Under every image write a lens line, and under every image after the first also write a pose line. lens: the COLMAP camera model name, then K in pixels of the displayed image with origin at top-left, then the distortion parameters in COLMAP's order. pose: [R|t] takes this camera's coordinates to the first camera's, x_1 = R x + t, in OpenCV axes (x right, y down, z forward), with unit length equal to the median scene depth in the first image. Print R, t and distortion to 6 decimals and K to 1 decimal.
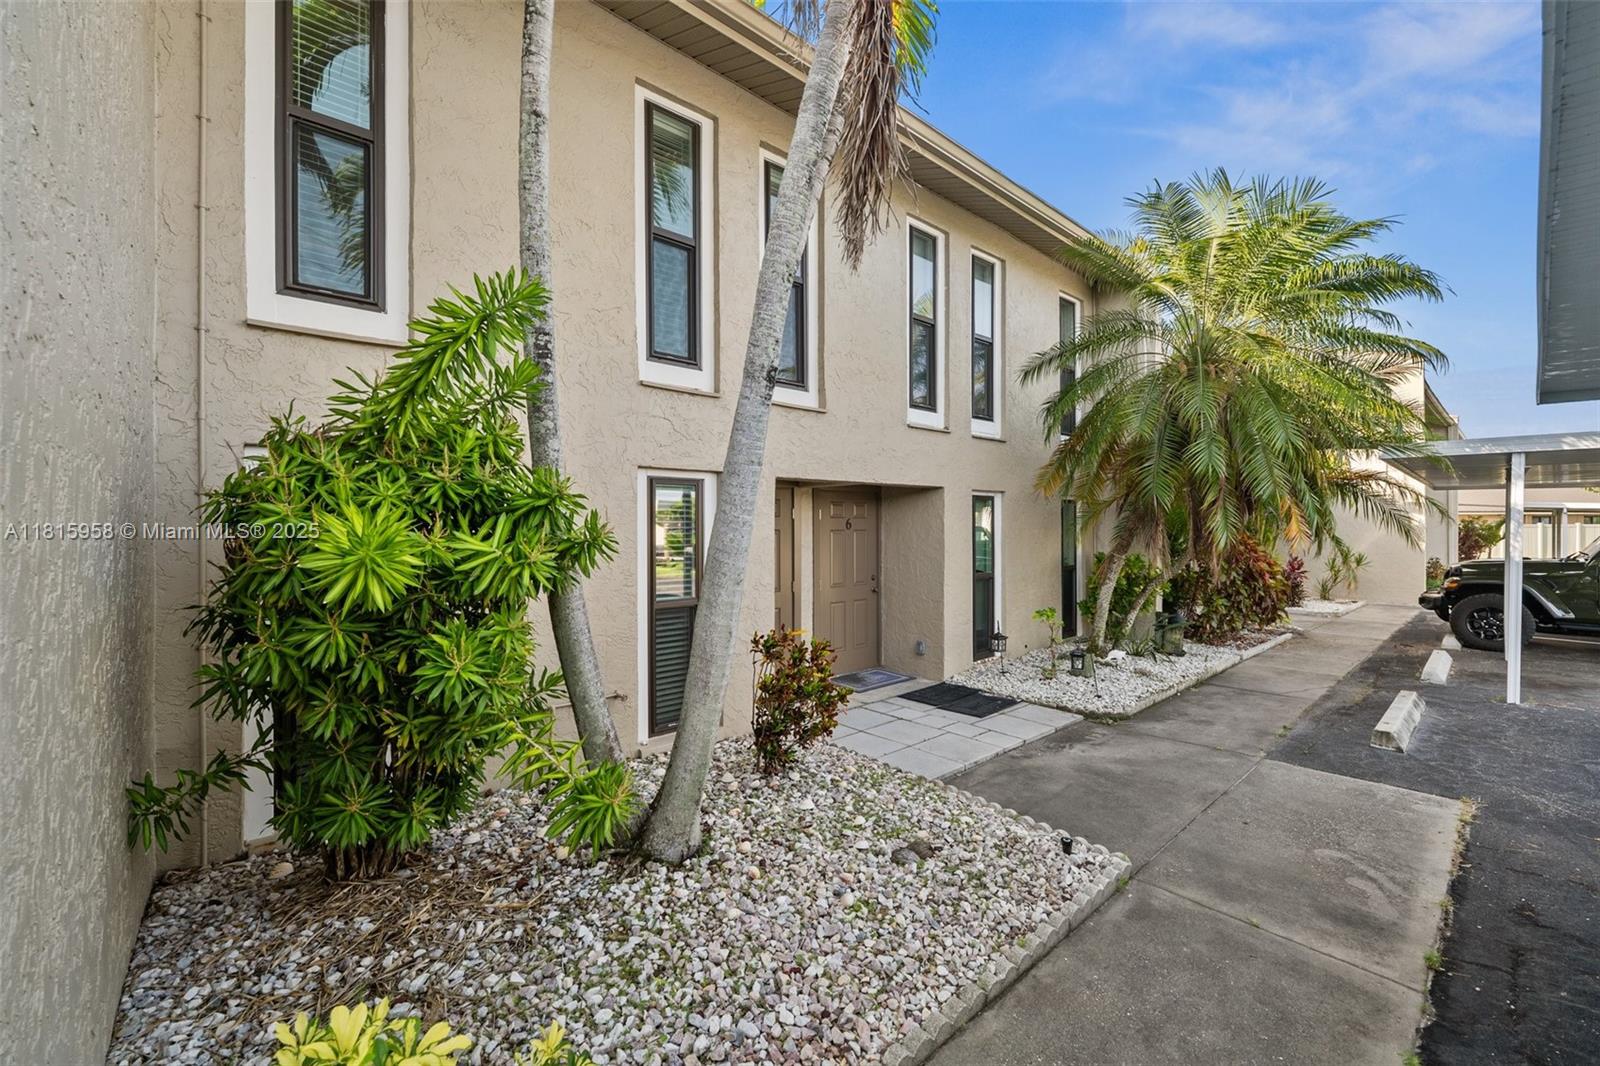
lens RADIAL K [[632.5, 0, 799.3], [0, 632.5, 528.4], [0, 0, 1]] dist [-0.000283, -0.000077]
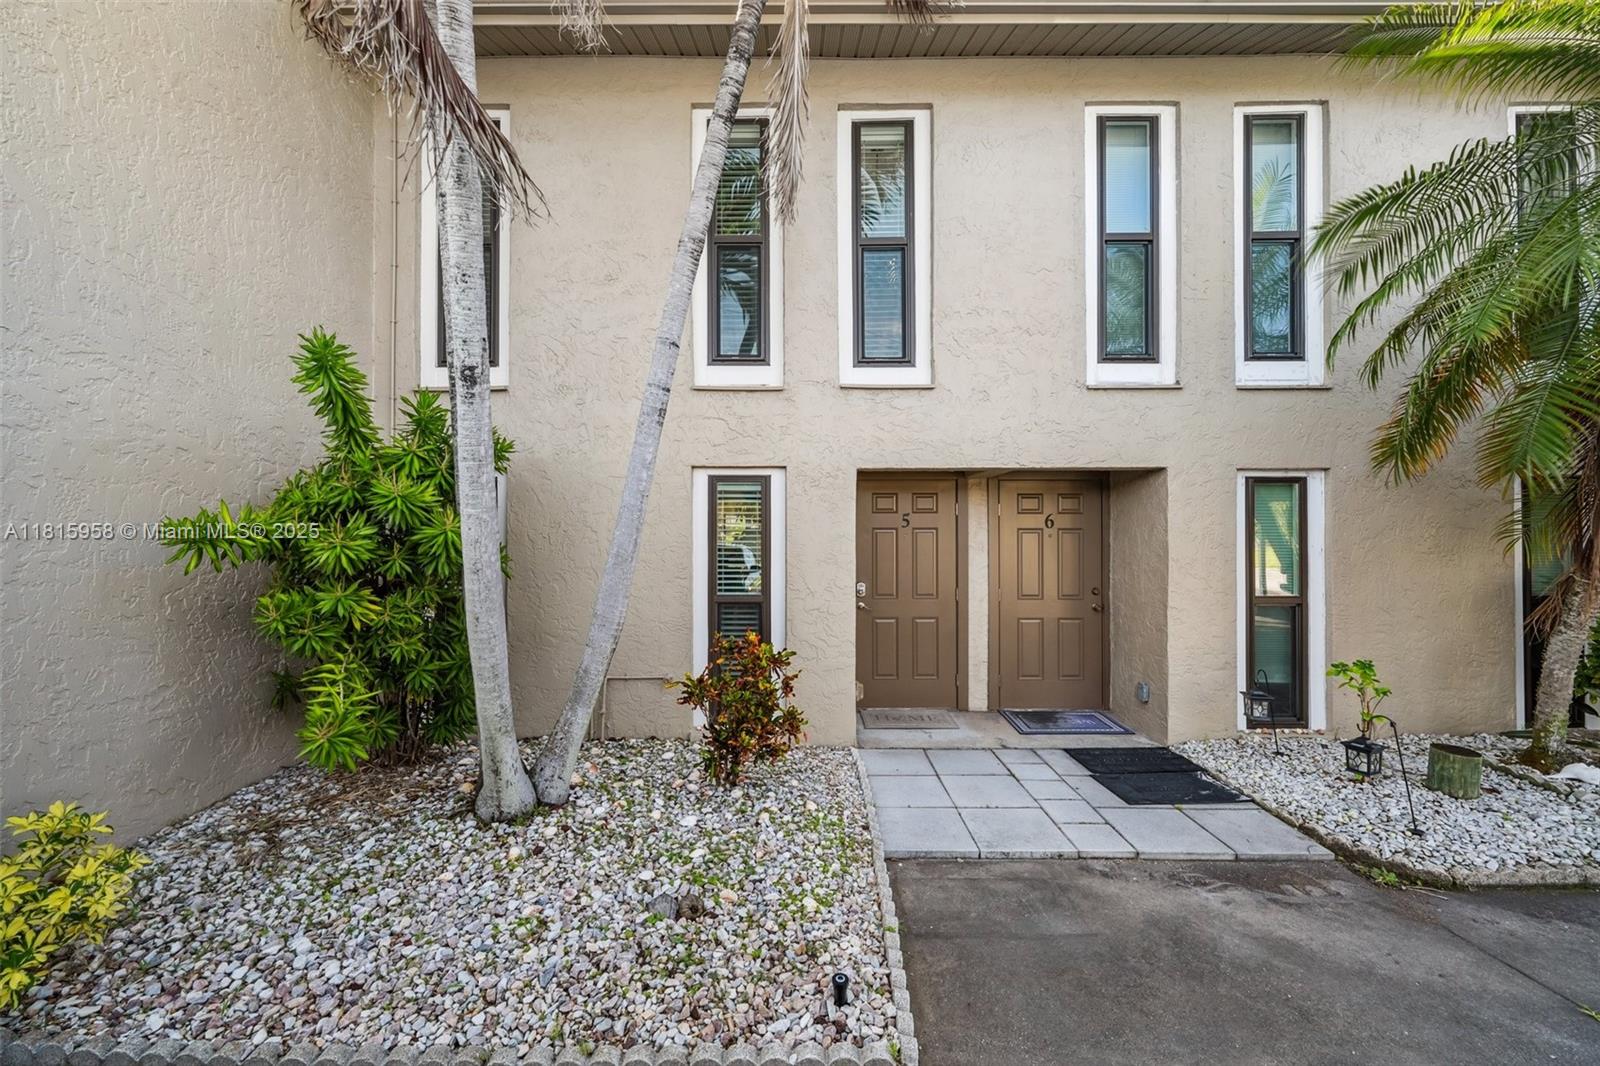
lens RADIAL K [[629.9, 0, 800.0], [0, 629.9, 527.3], [0, 0, 1]] dist [-0.000824, 0.000068]
pose [[0.754258, 0.001757, -0.656576, 0.452392], [-0.004223, 0.999989, -0.002176, 0.004509], [0.656565, 0.004414, 0.754257, 0.248720]]
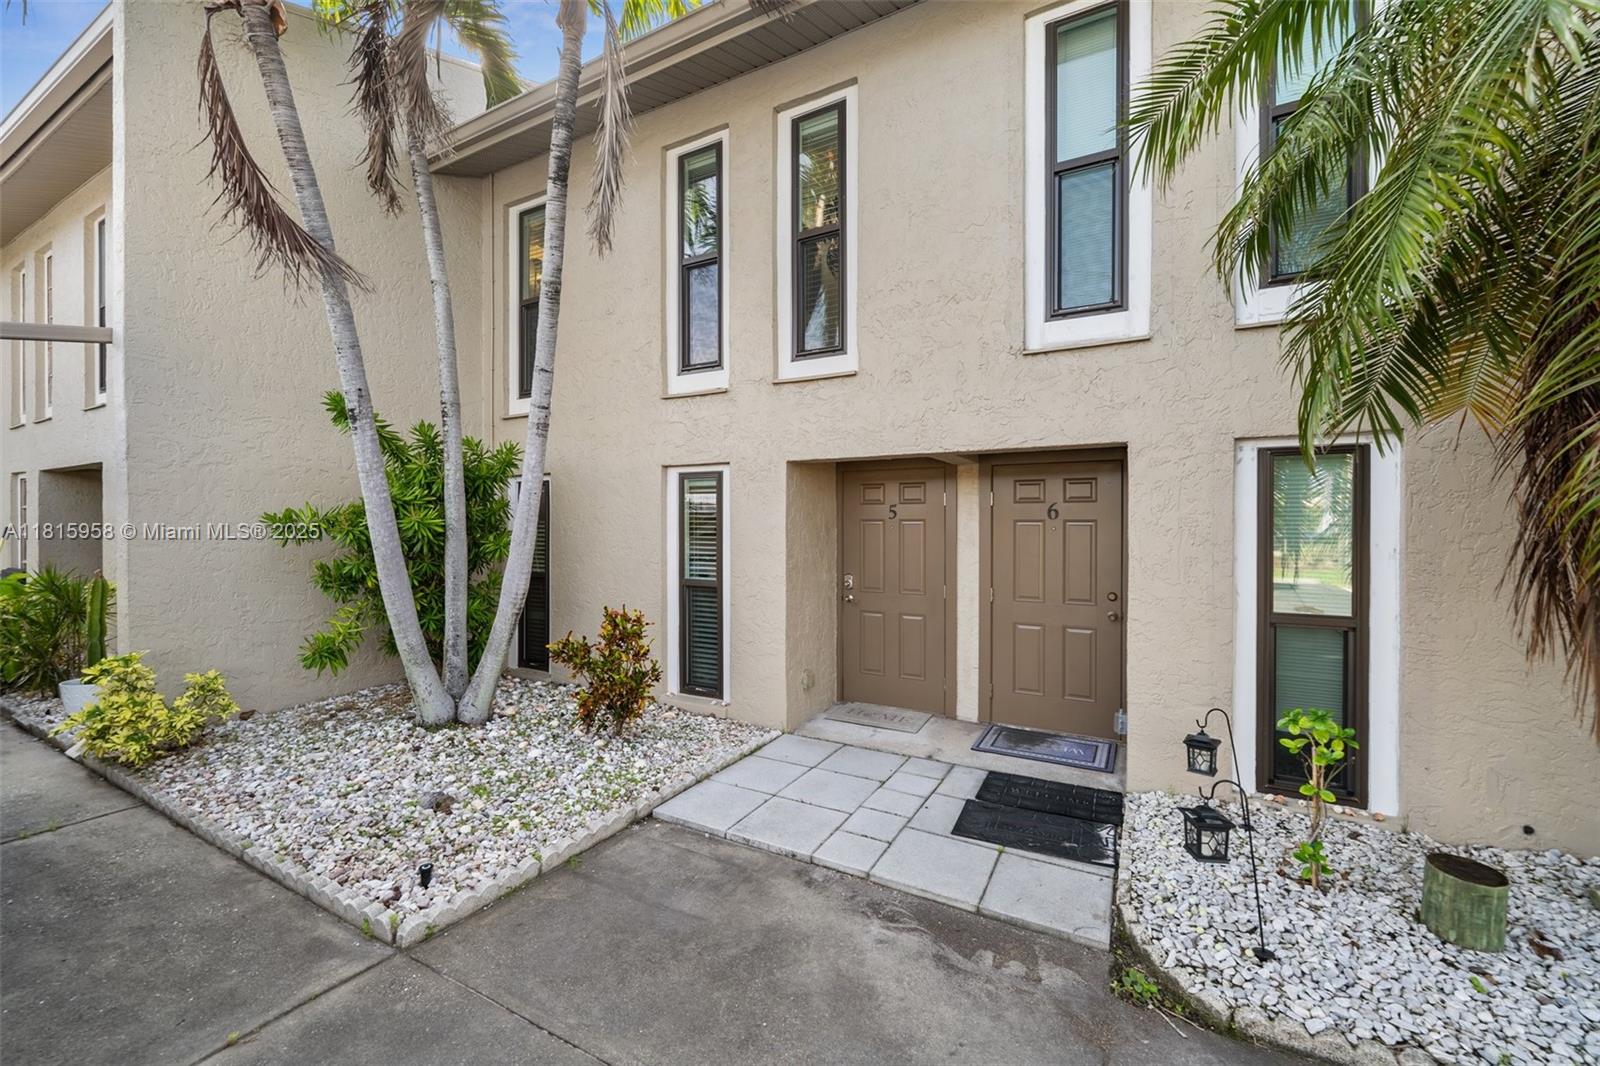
lens RADIAL K [[632.5, 0, 799.3], [0, 632.5, 528.4], [0, 0, 1]] dist [-0.000283, -0.000077]
pose [[0.351187, 0.013354, -0.936210, 0.770857], [-0.004396, 0.999911, 0.012614, 0.004918], [0.936295, -0.000314, 0.351214, 0.638483]]
